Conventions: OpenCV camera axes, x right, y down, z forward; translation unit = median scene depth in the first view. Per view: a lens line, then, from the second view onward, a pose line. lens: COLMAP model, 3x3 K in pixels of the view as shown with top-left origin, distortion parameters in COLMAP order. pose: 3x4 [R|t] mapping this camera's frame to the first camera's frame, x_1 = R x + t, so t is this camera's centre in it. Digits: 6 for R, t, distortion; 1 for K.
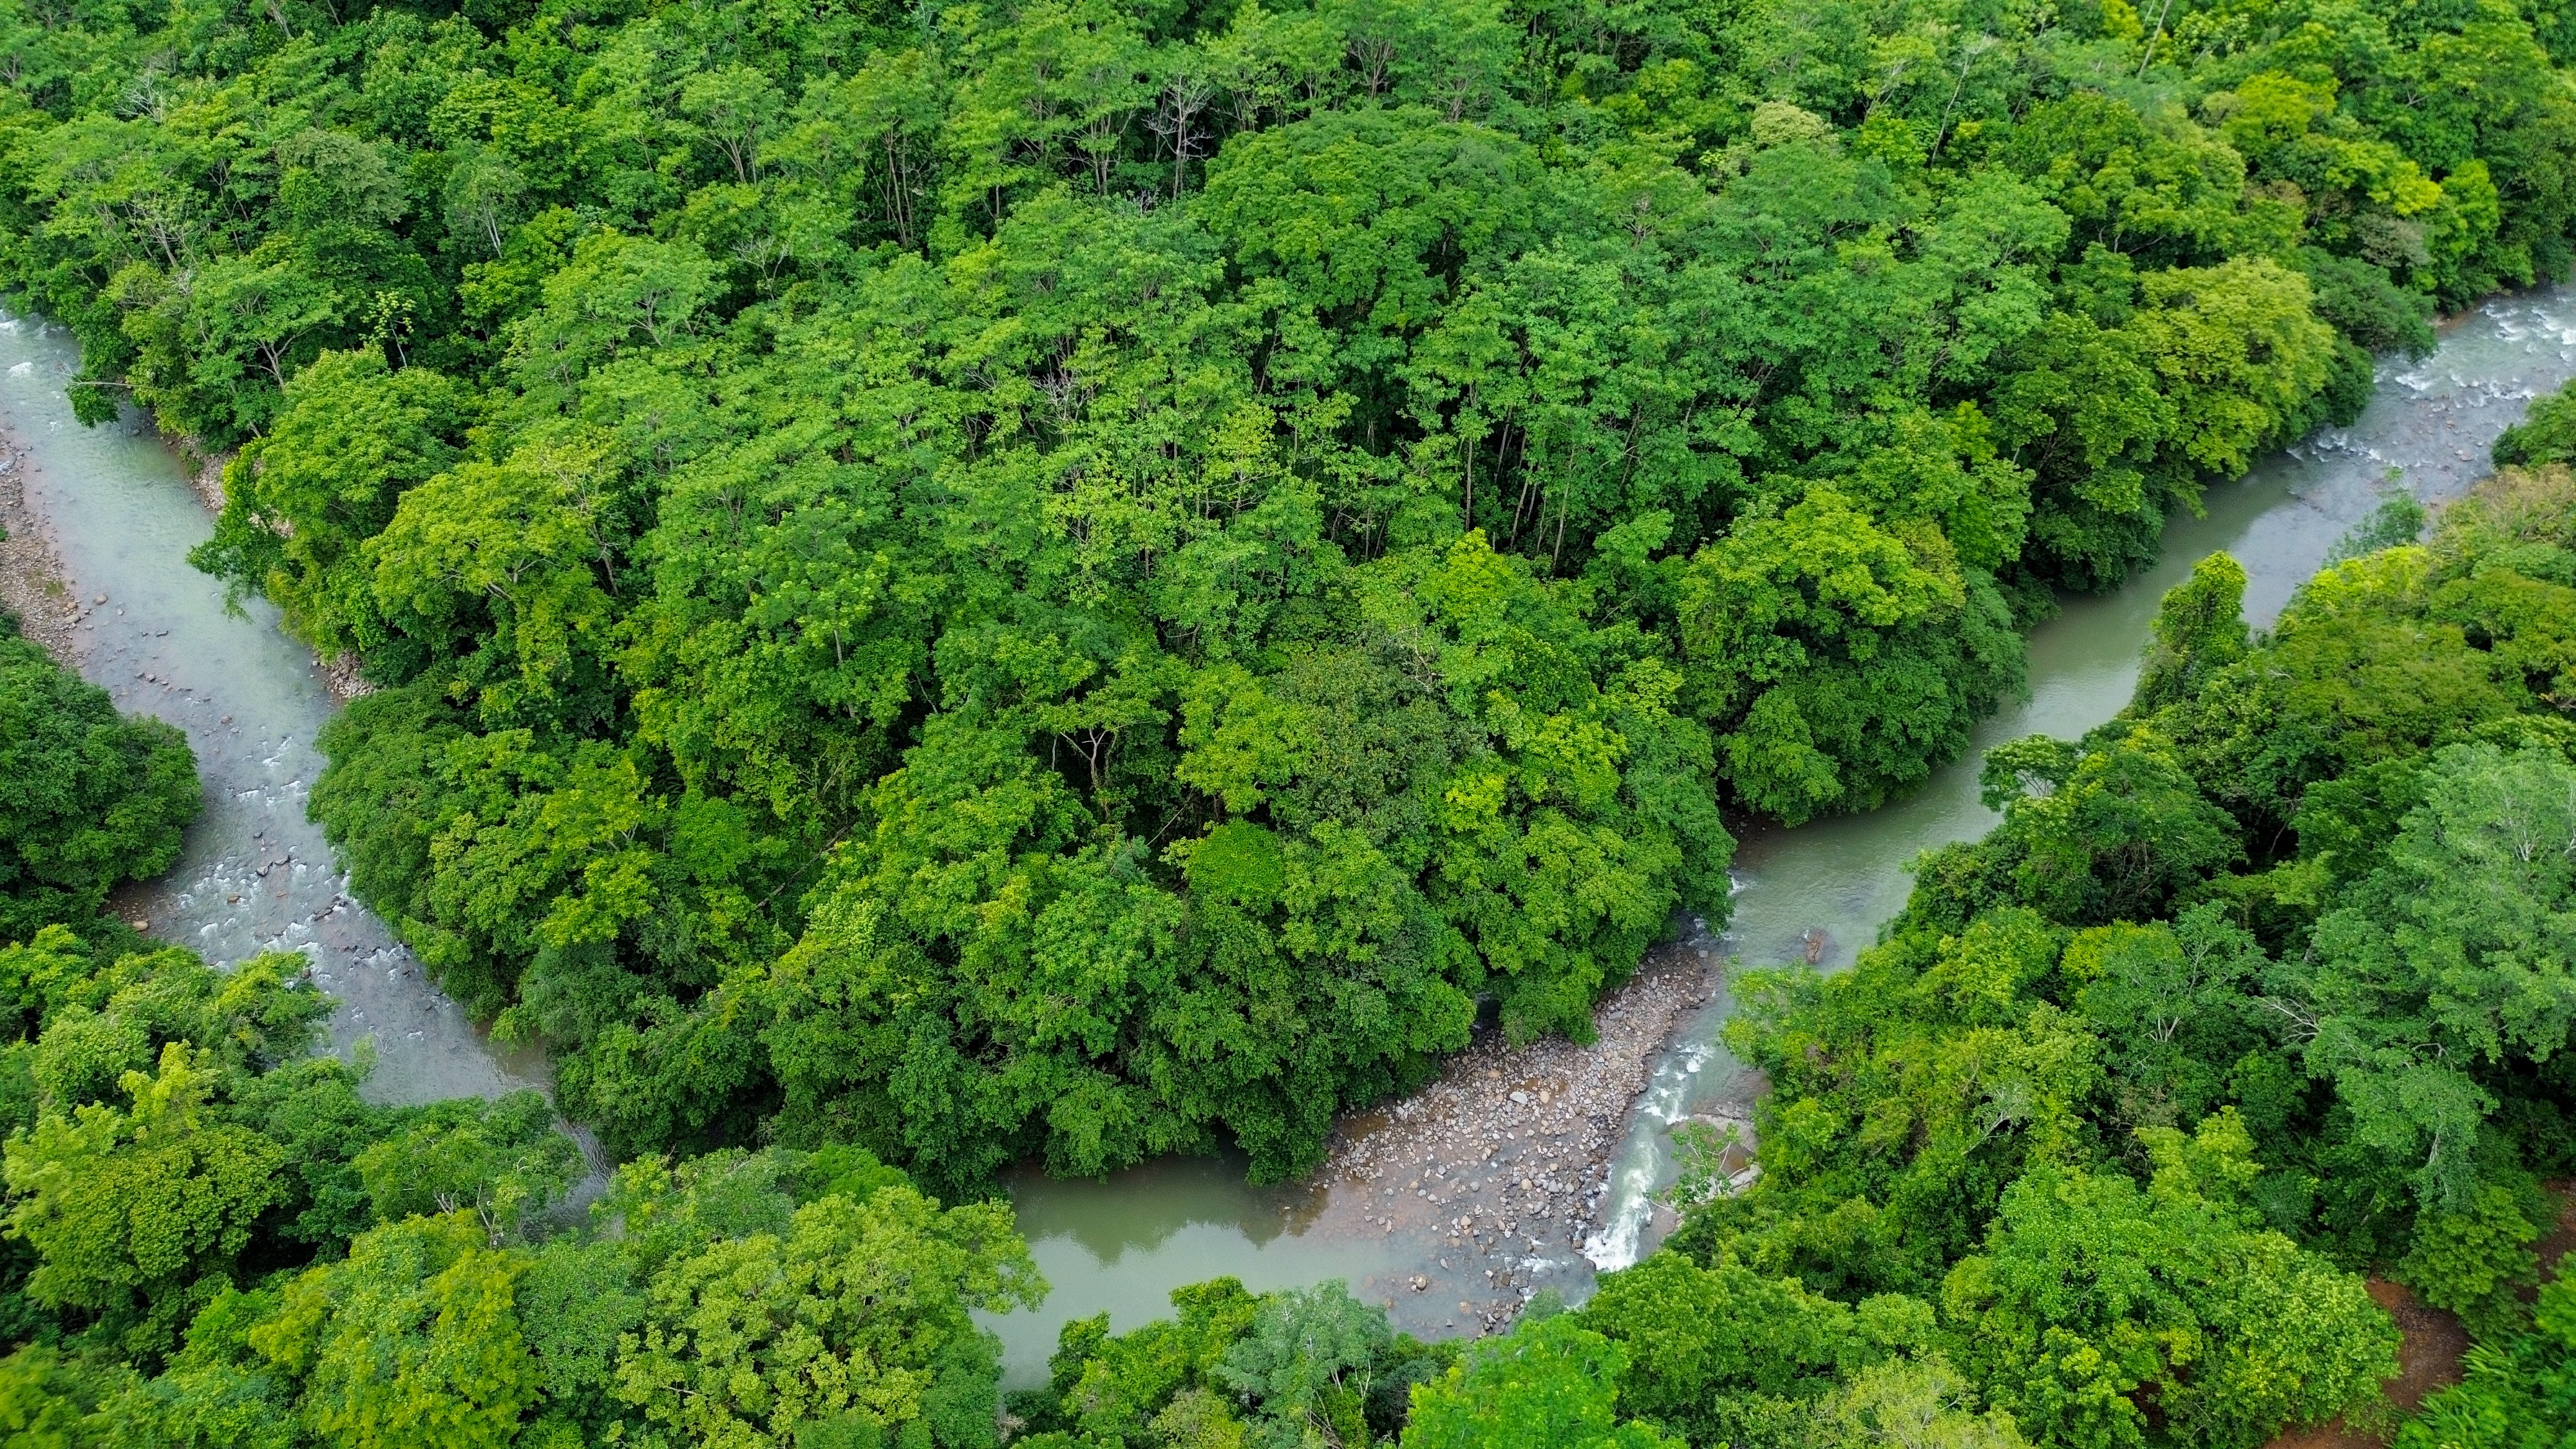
lens RADIAL K [[1789.7, 0, 1288.0], [0, 1789.7, 724.5], [0, 0, 1]] dist [0.049524, -0.038372]
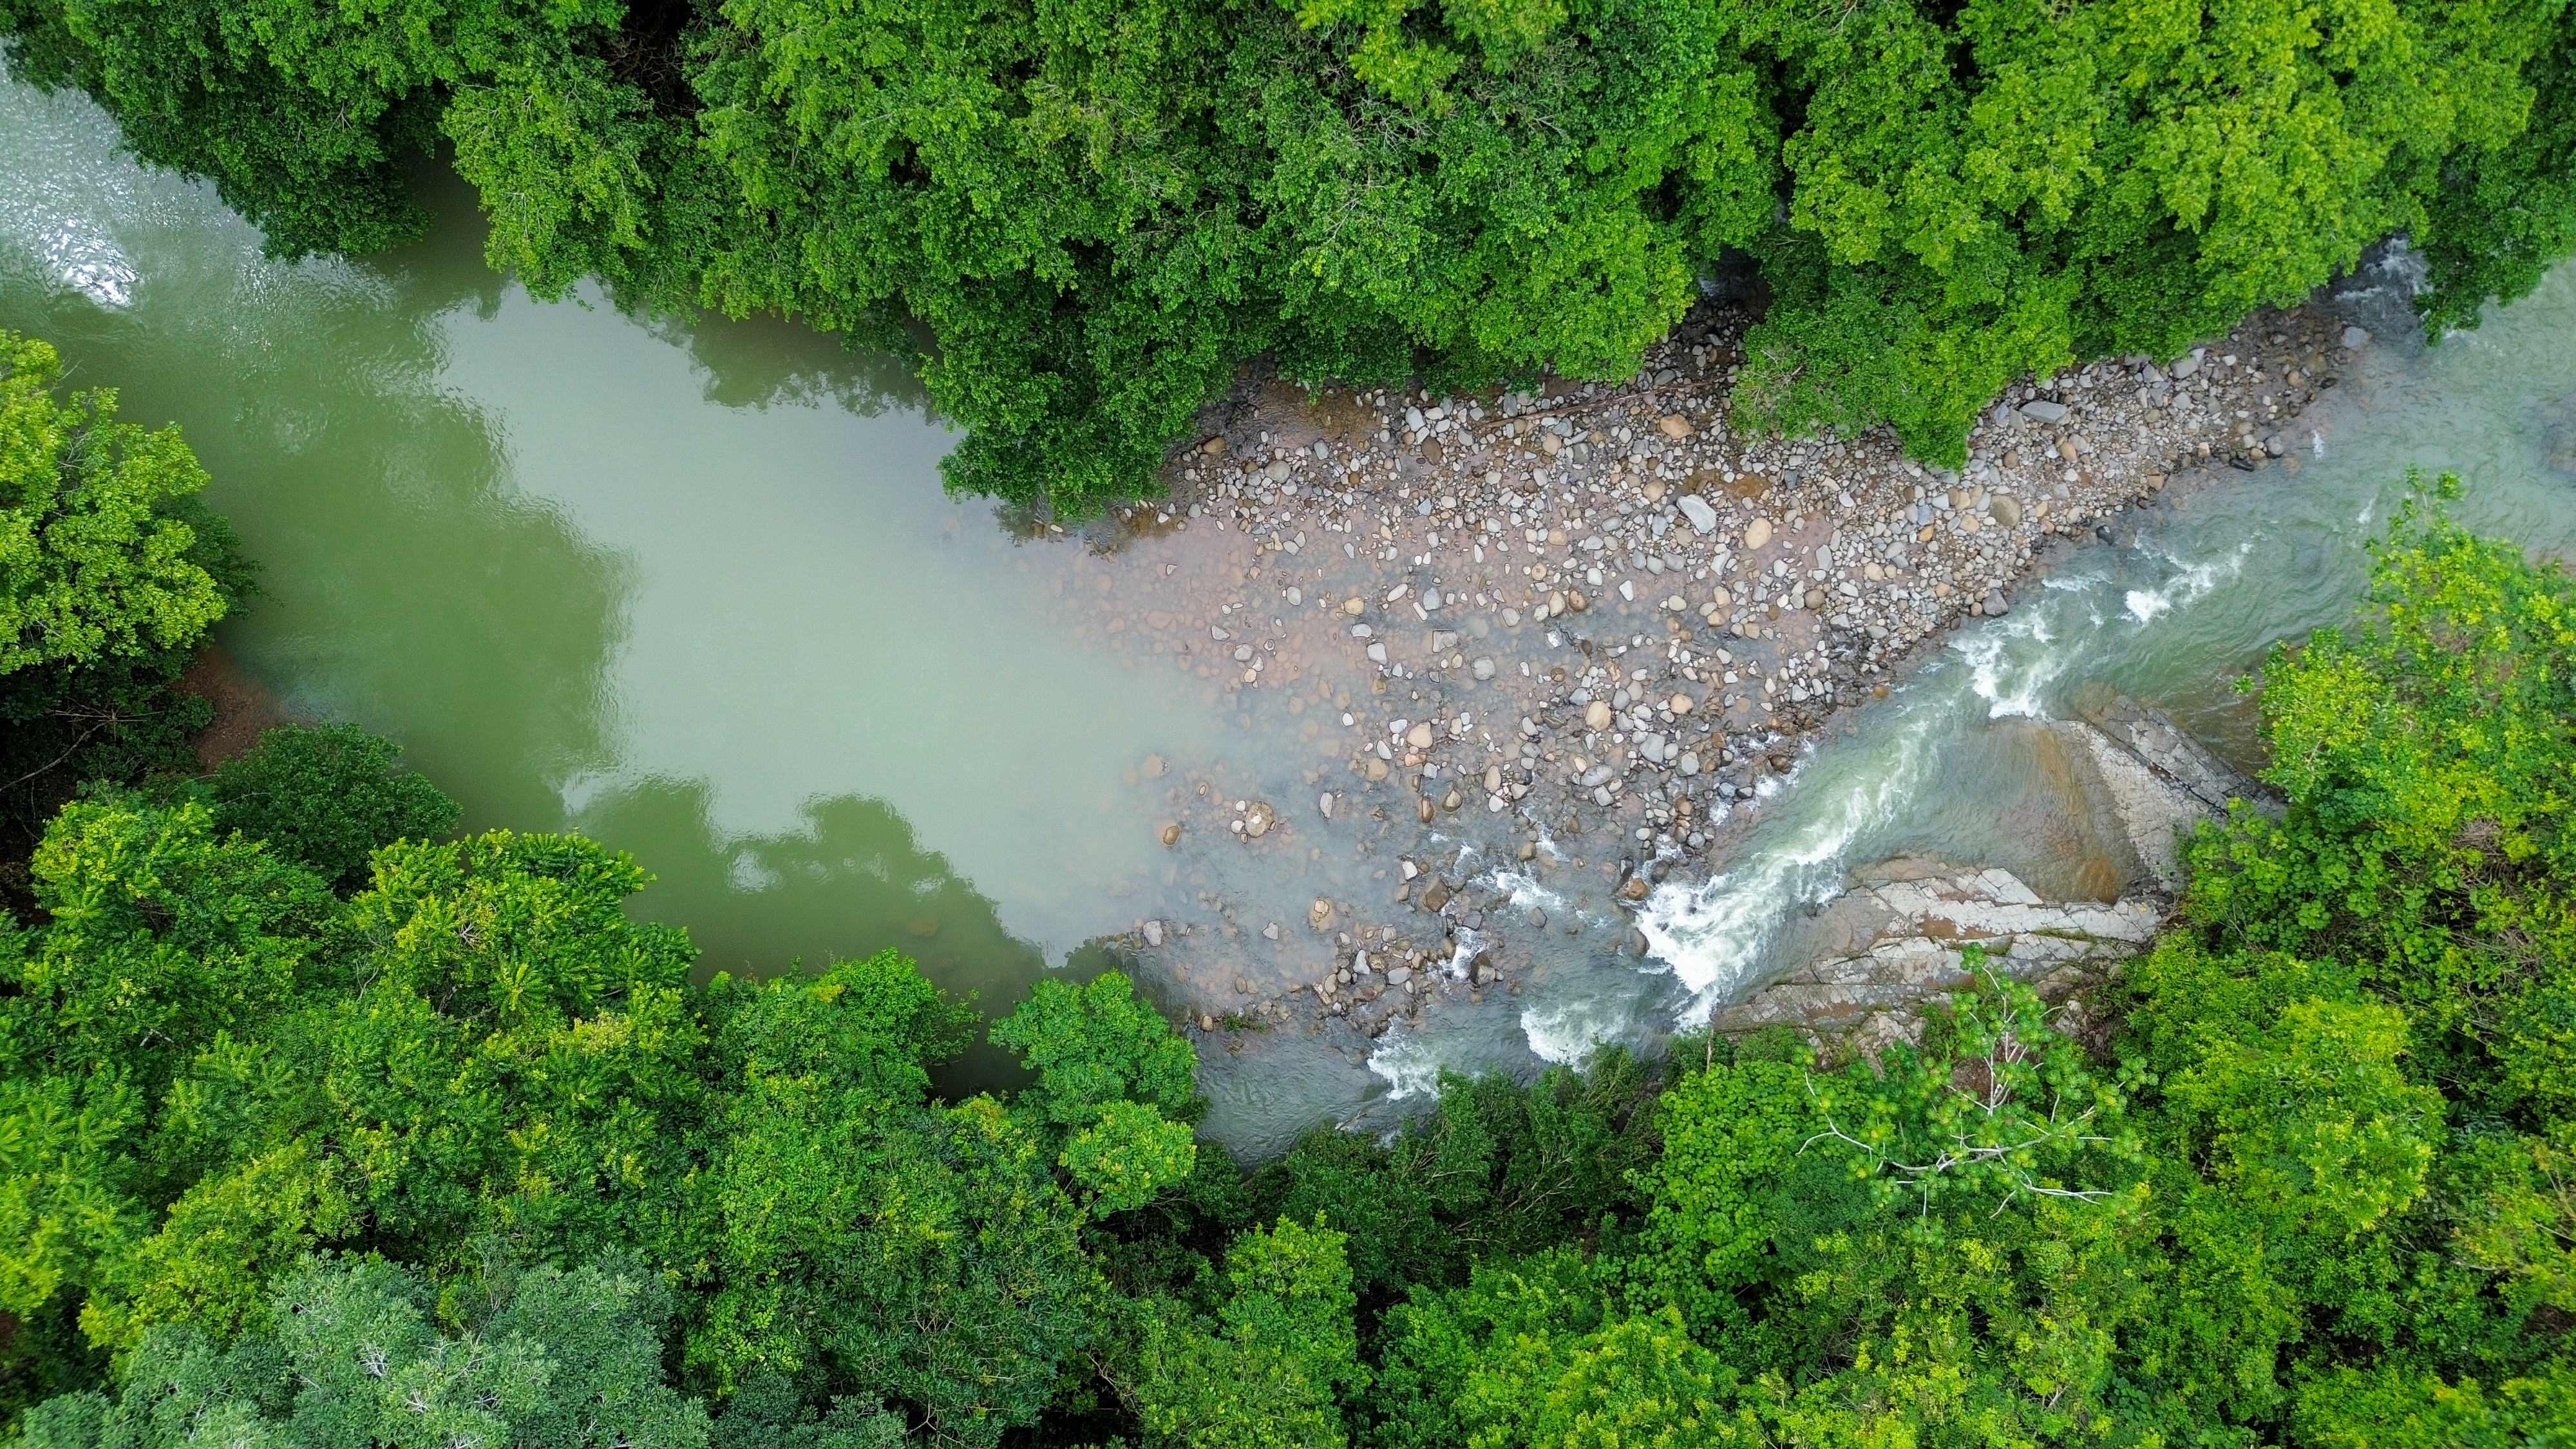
lens RADIAL K [[1789.7, 0, 1288.0], [0, 1789.7, 724.5], [0, 0, 1]] dist [0.049524, -0.038372]
pose [[0.903538, 0.428407, -0.009262, 0.072022], [-0.325363, 0.699957, 0.635767, 0.015379], [0.278850, -0.571426, 0.771826, 0.656840]]
